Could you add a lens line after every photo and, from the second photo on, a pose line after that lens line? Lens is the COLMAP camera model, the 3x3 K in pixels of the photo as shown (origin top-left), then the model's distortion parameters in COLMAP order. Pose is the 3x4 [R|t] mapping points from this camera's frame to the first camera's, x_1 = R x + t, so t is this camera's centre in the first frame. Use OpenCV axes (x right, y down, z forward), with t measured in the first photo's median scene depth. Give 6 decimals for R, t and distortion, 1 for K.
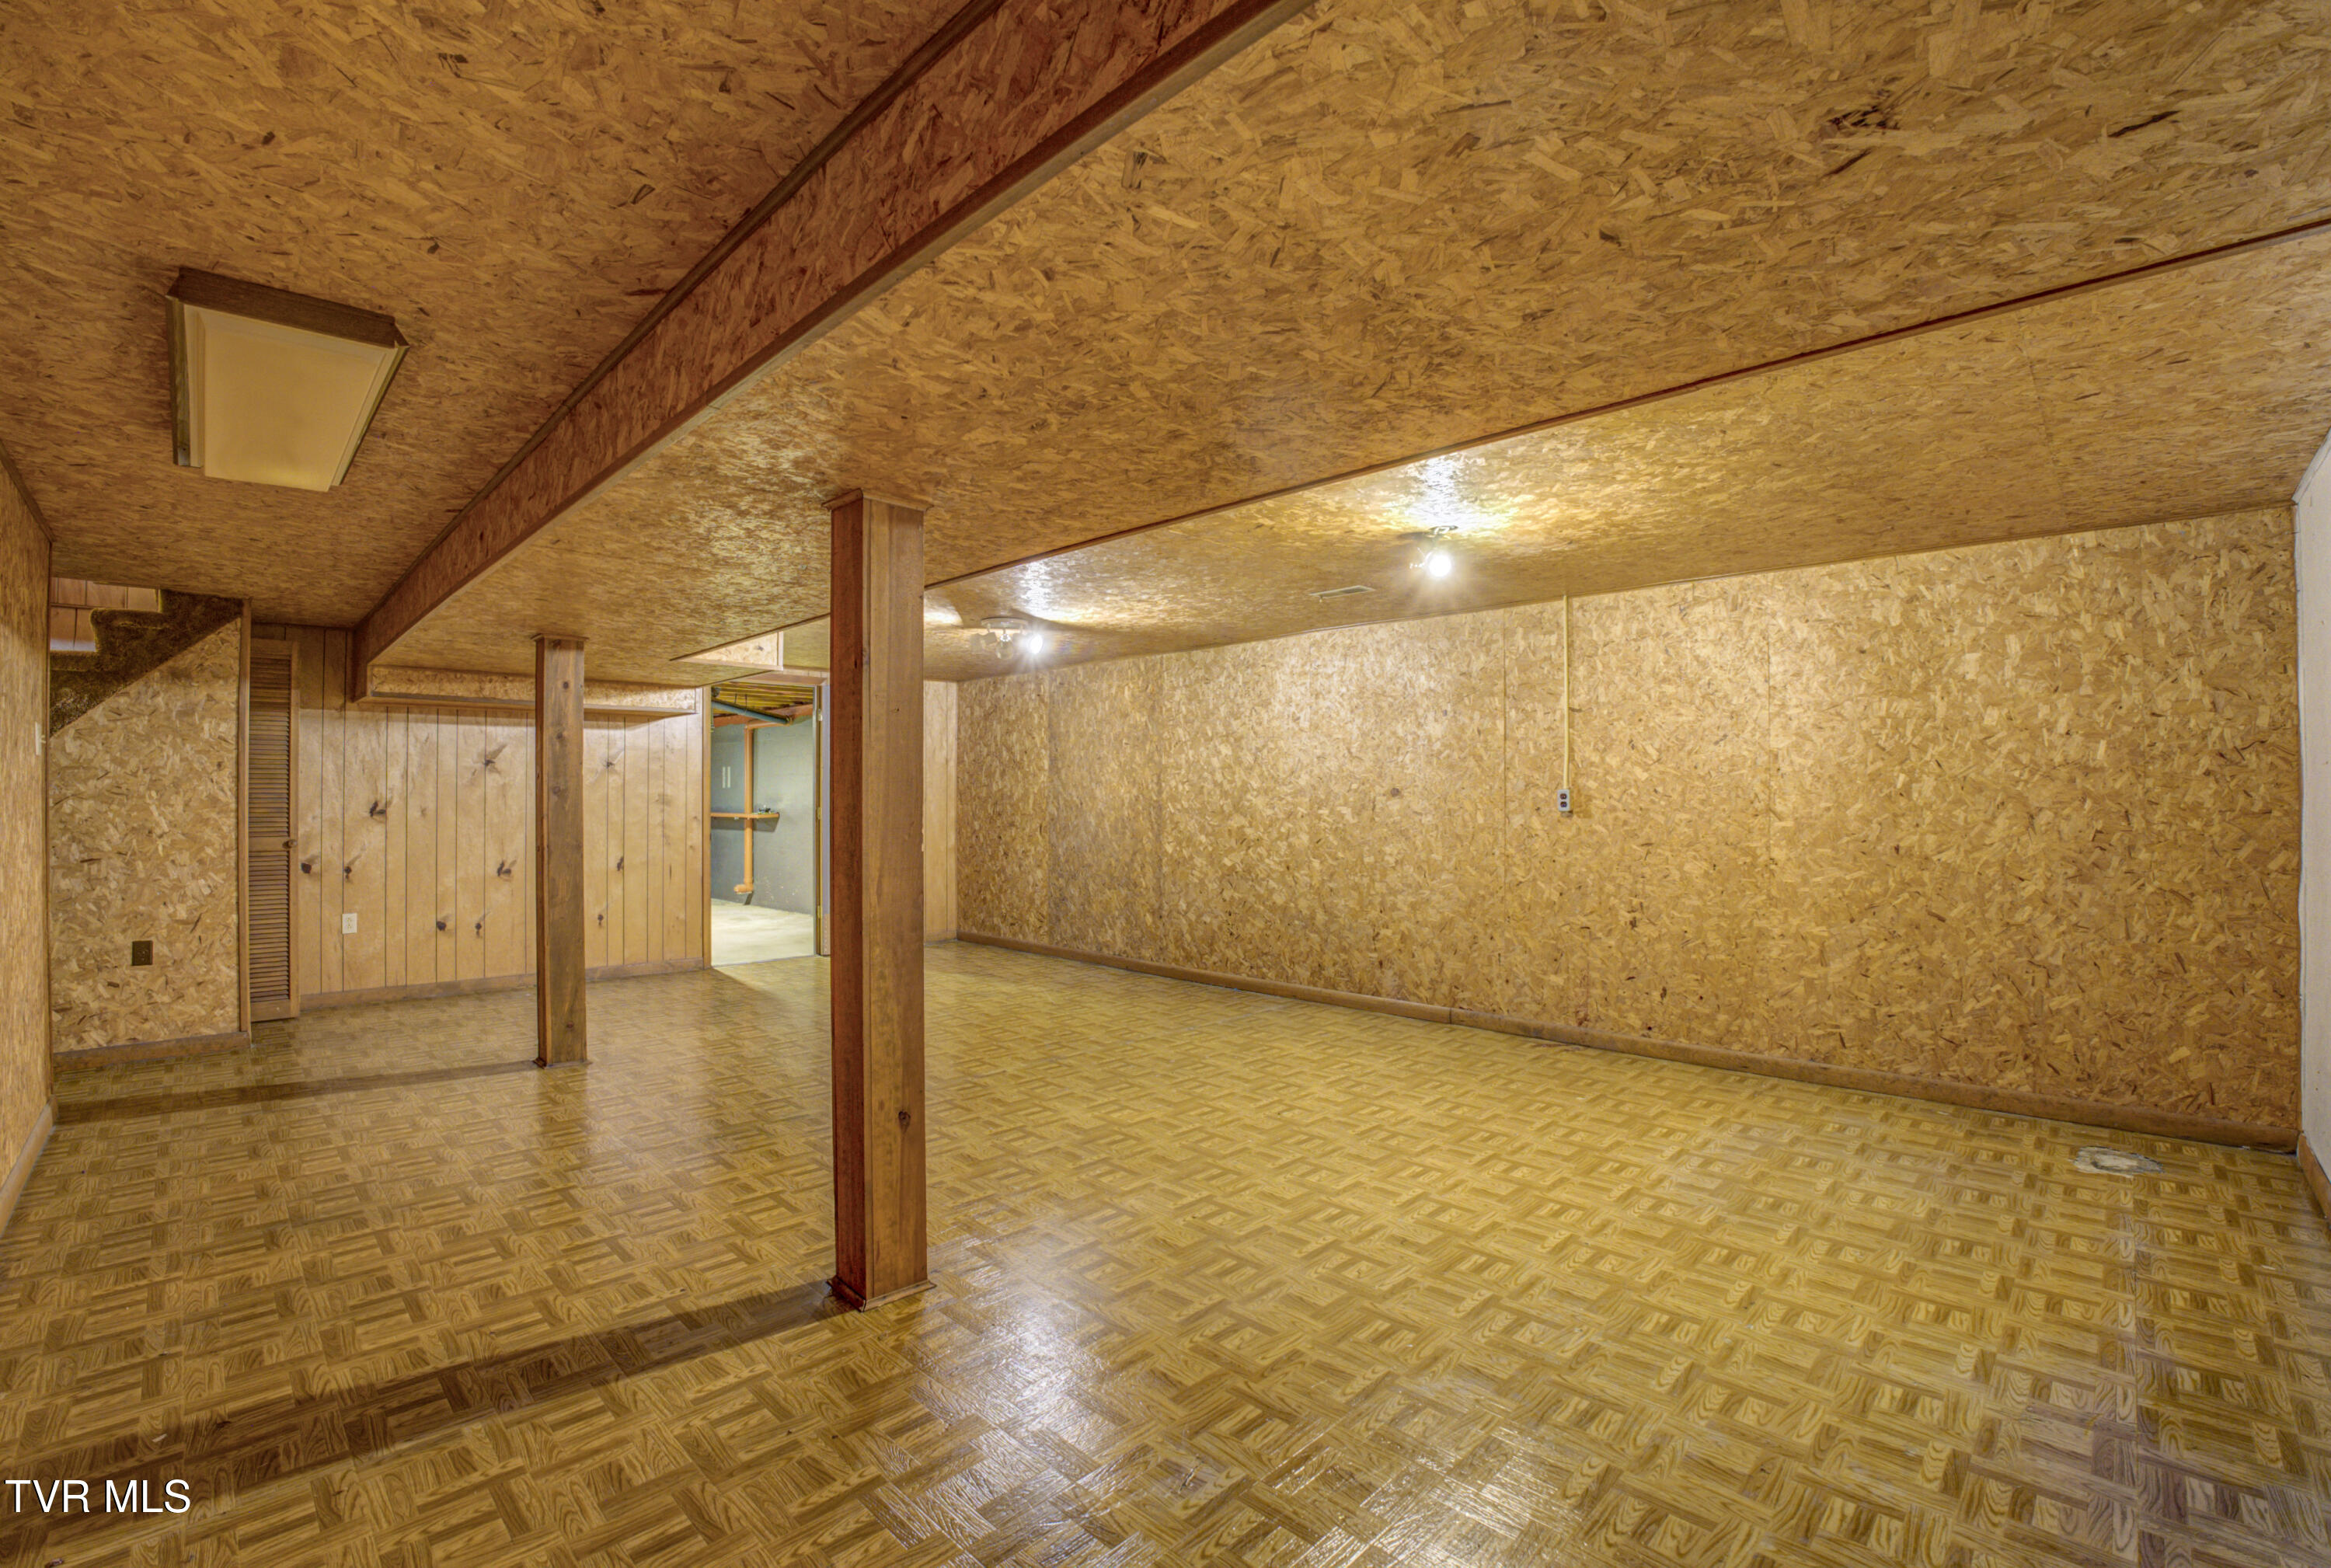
lens RADIAL K [[1020.7, 0, 1172.0], [0, 1020.7, 784.1], [0, 0, 1]] dist [-0.066628, 0.013386]
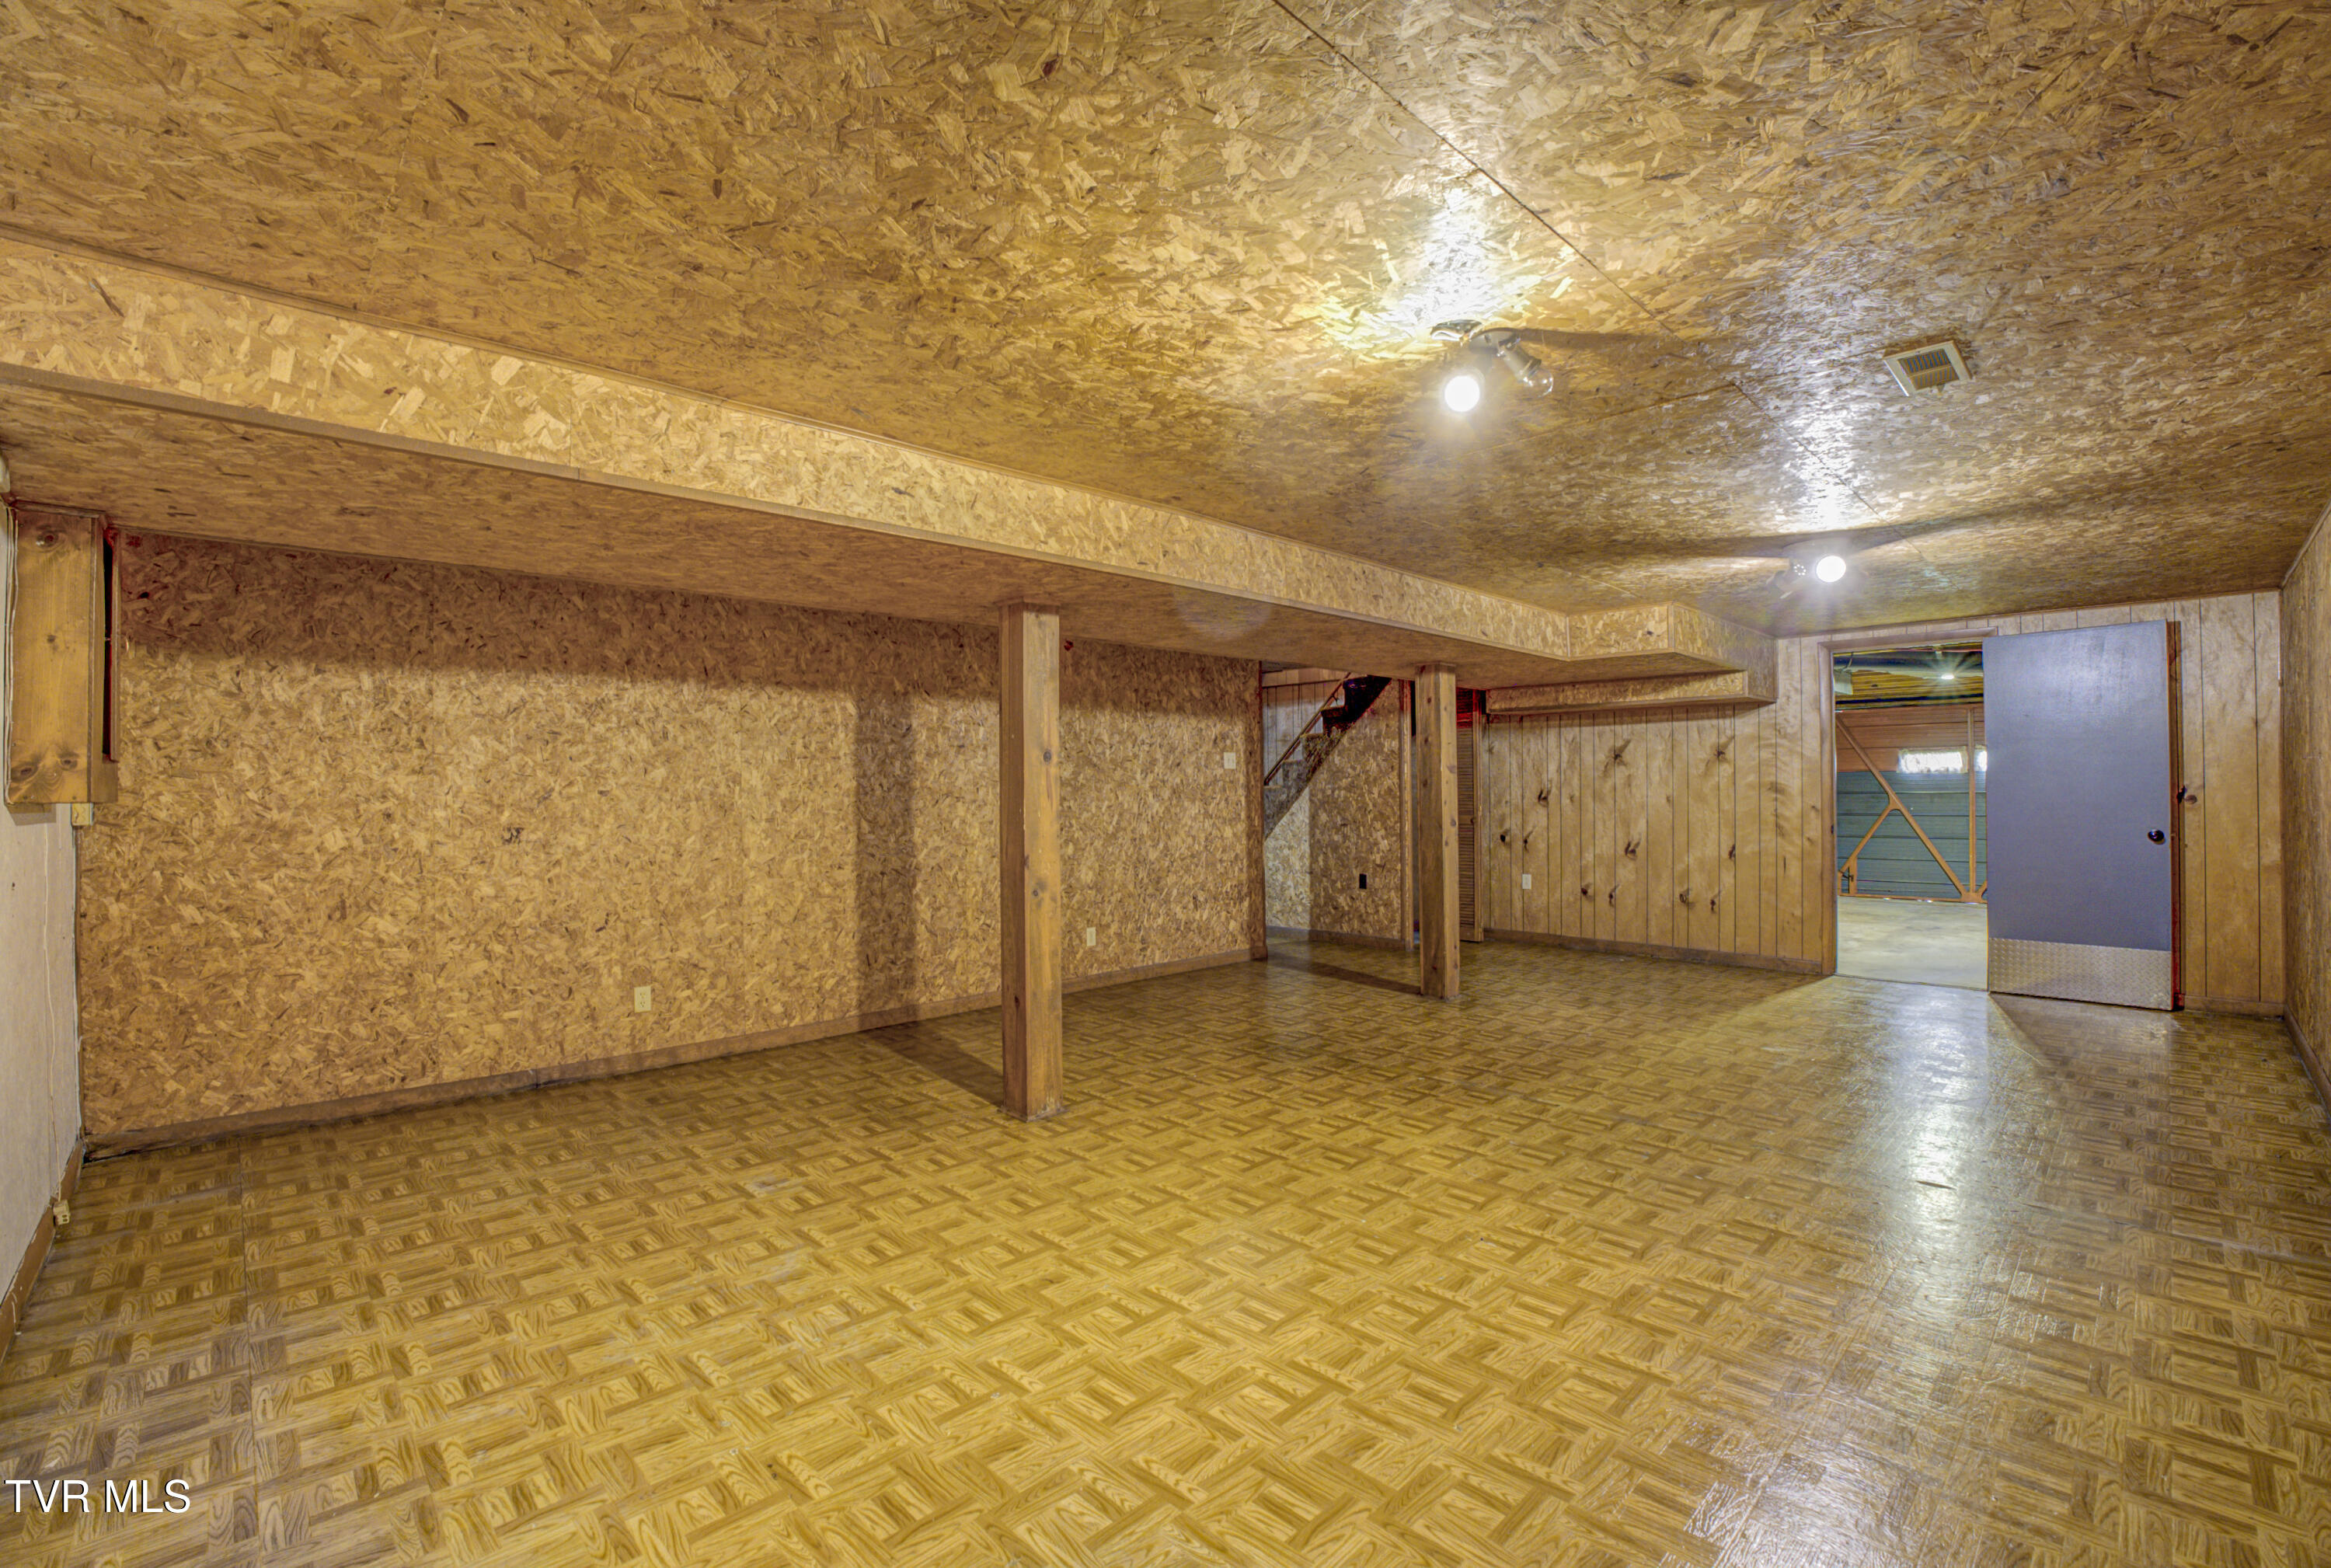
lens RADIAL K [[1020.7, 0, 1172.0], [0, 1020.7, 784.1], [0, 0, 1]] dist [-0.066628, 0.013386]
pose [[-0.023991, -0.004155, -0.999704, 0.919051], [0.021669, 0.999754, -0.004676, 0.008714], [0.999477, -0.021775, -0.023895, 0.919367]]
